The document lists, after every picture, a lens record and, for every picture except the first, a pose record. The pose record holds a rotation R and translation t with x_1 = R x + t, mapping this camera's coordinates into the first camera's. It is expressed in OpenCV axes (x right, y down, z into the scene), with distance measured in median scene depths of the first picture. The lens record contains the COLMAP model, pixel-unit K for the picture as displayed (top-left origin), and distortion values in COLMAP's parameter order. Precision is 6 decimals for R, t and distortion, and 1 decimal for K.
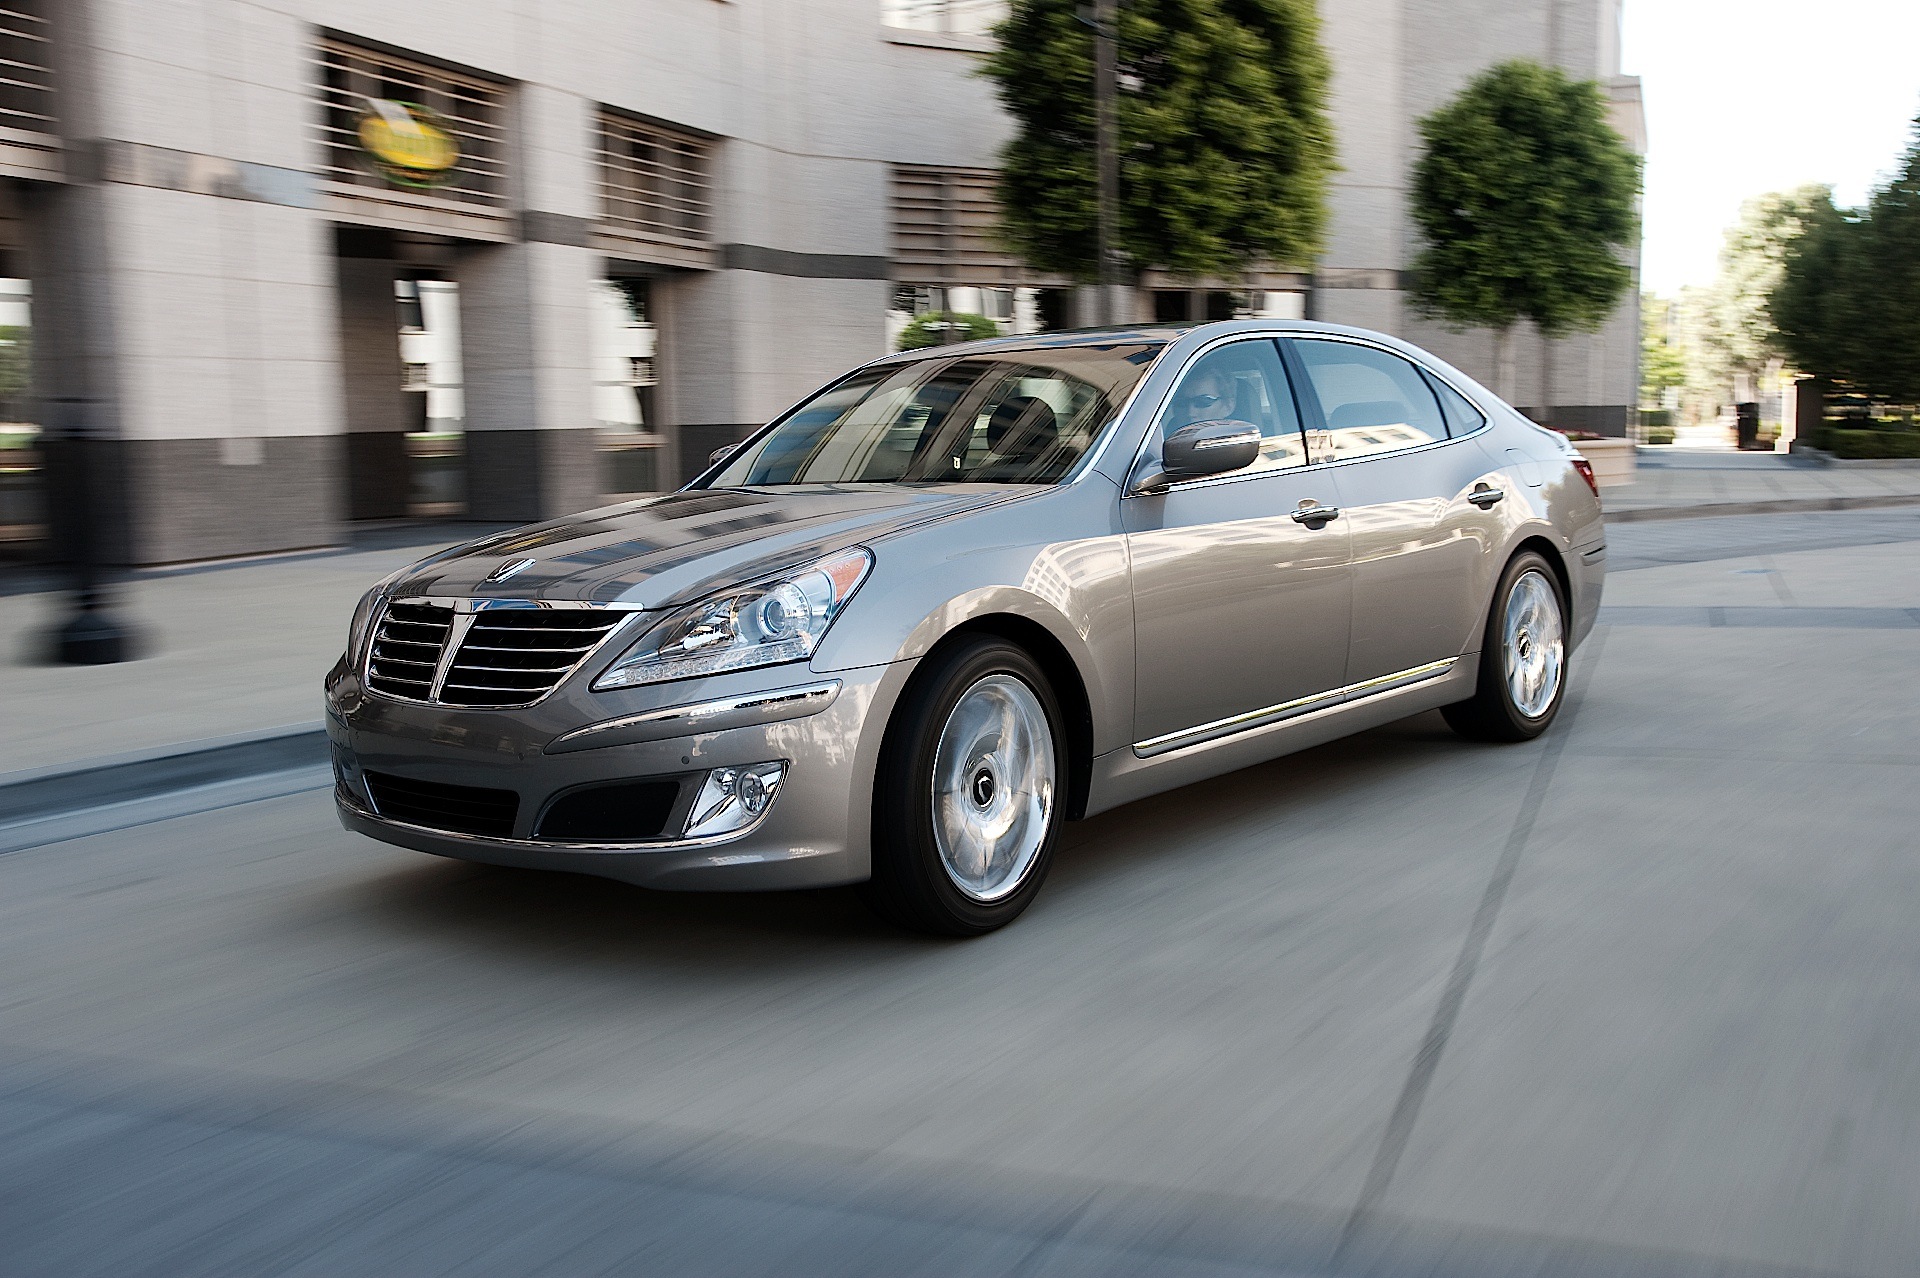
lens RADIAL K [[1908.3, 0, 959.1], [0, 1908.3, 614.8], [0, 0, 1]] dist [-0.000013, -0.001104]
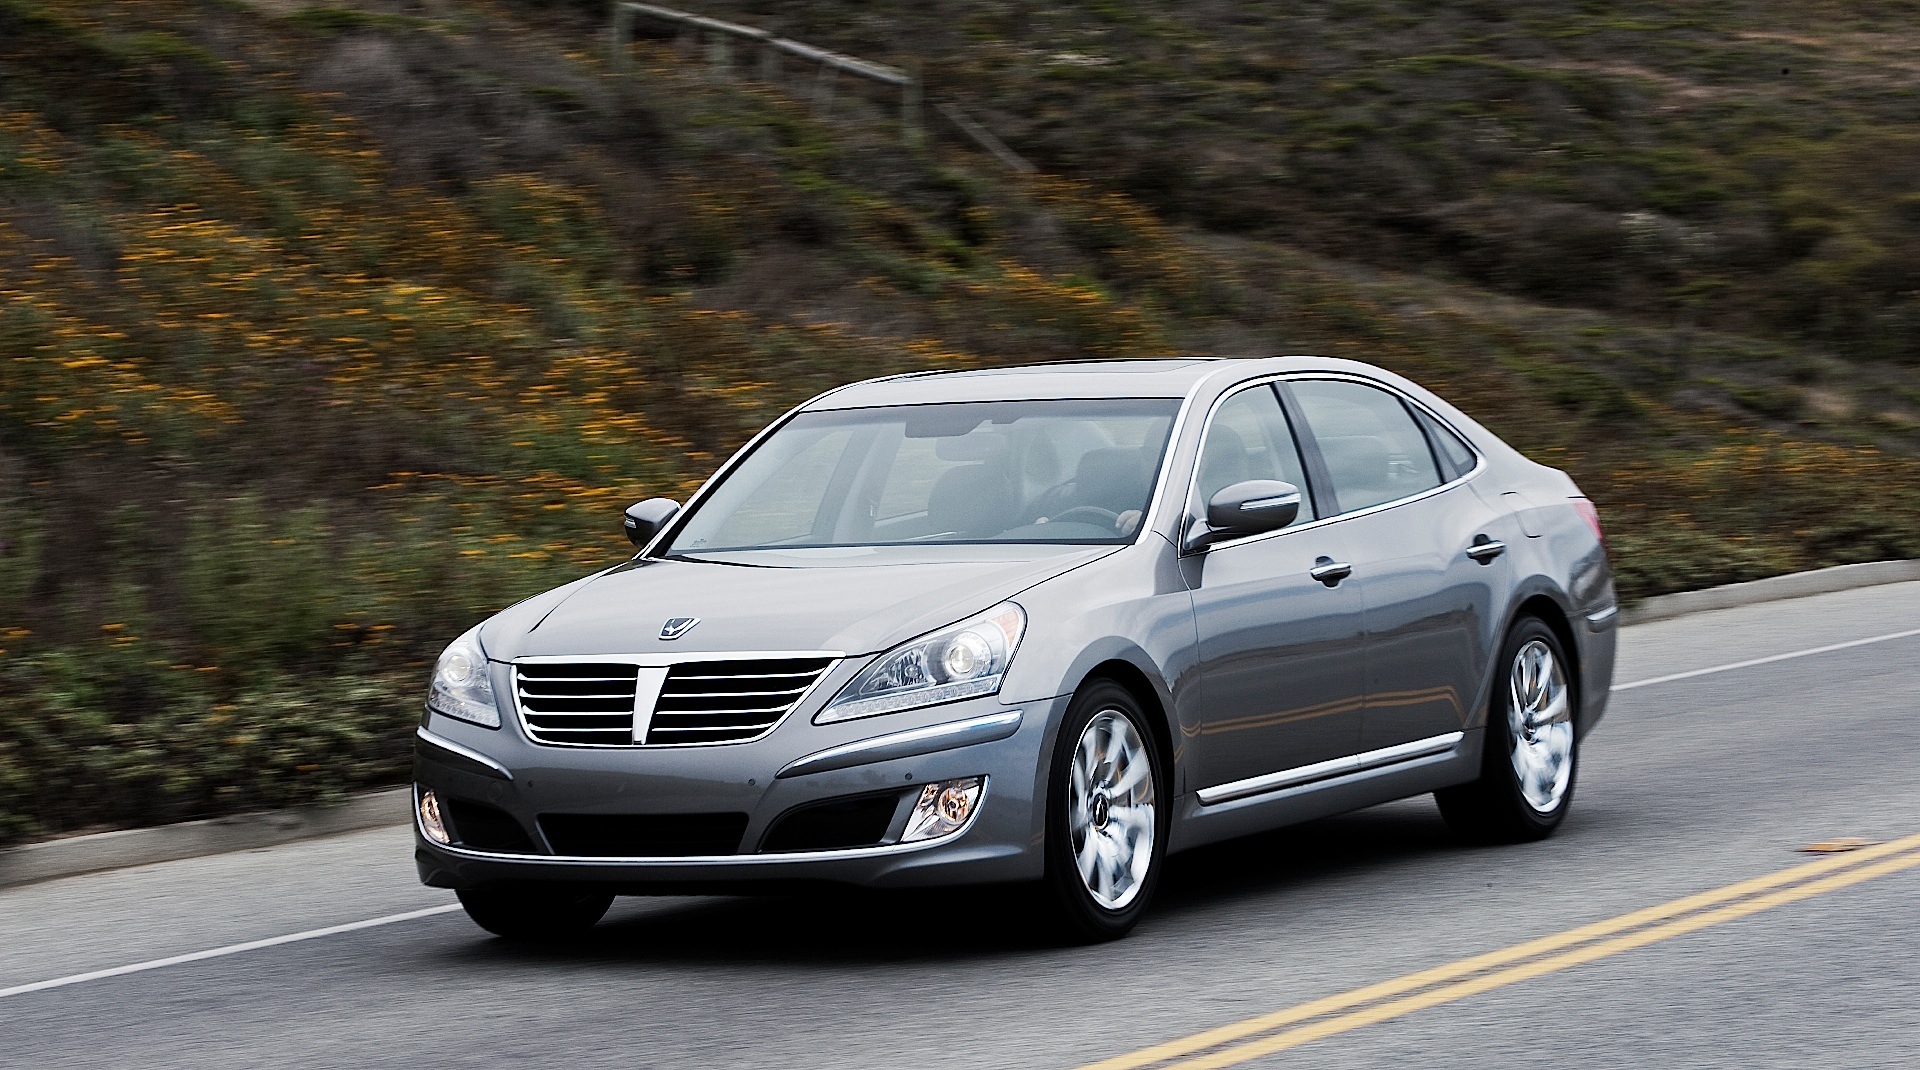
lens RADIAL K [[6783.8, 0, 960.0], [0, 6783.8, 535.0], [0, 0, 1]] dist [0.101316, 0.581772]
pose [[0.972759, -0.011145, 0.231549, -0.873701], [0.025811, 0.997840, -0.060406, 0.145199], [-0.230376, 0.064737, 0.970946, -2.529406]]
